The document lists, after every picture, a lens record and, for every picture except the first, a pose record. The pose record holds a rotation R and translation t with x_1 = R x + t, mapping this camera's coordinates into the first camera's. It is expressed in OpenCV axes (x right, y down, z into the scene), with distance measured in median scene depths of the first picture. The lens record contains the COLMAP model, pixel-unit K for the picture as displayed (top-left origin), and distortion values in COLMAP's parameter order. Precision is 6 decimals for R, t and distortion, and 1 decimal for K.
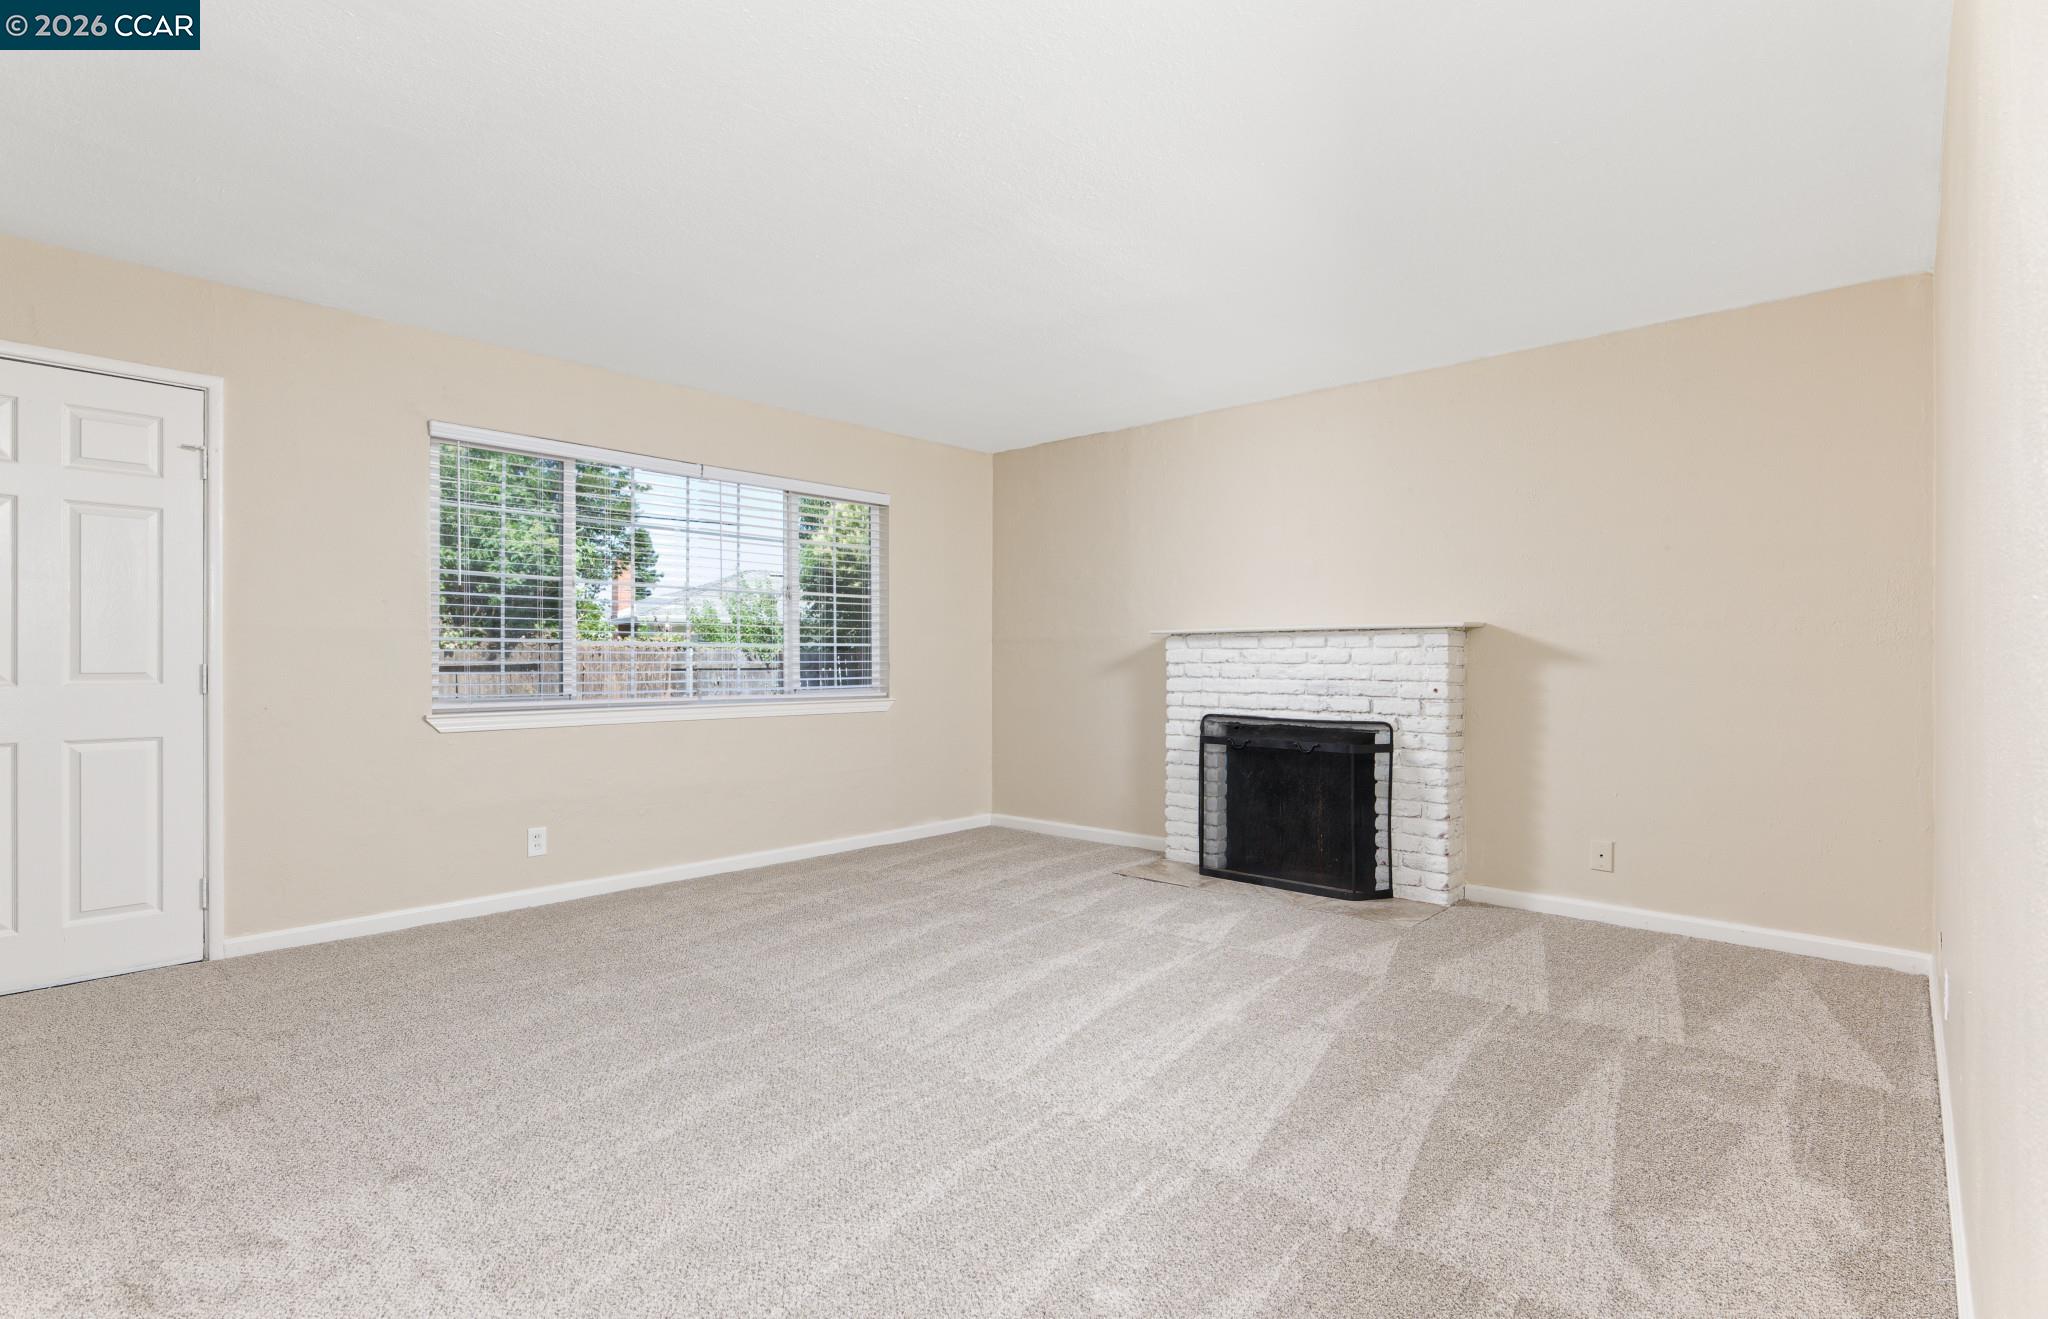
lens RADIAL K [[969.5, 0, 1008.4], [0, 969.5, 663.2], [0, 0, 1]] dist [-0.002666, 0.000019]
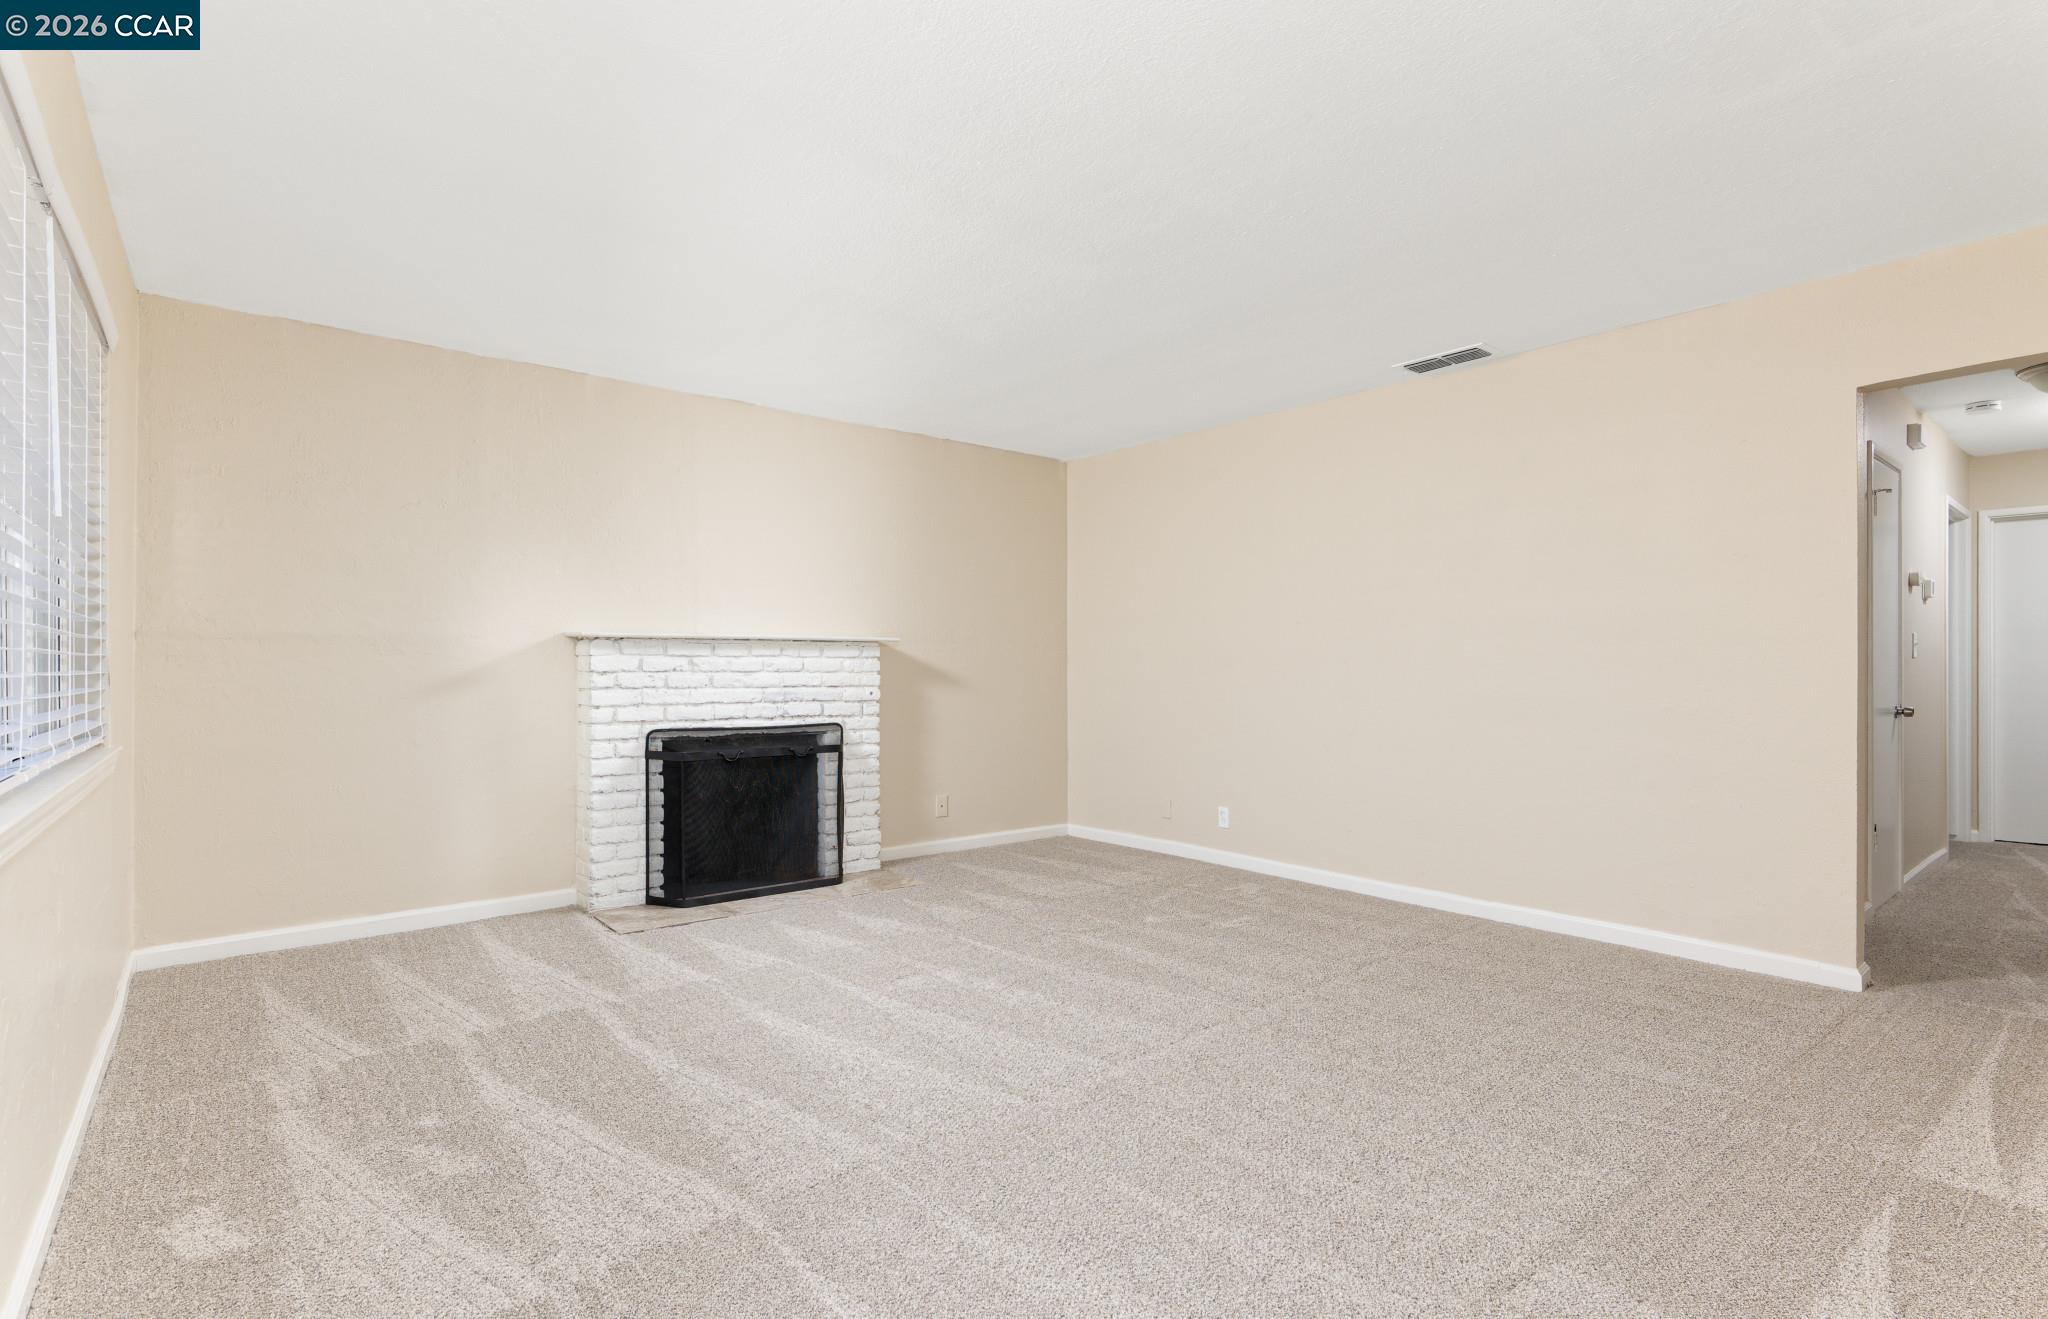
lens RADIAL K [[969.5, 0, 1008.0], [0, 969.5, 667.0], [0, 0, 1]] dist [-0.002666, 0.000019]
pose [[0.151071, 0.002742, 0.988519, -0.659640], [0.002907, 0.999991, -0.003218, -0.000856], [-0.988519, 0.003360, 0.151062, 0.584409]]
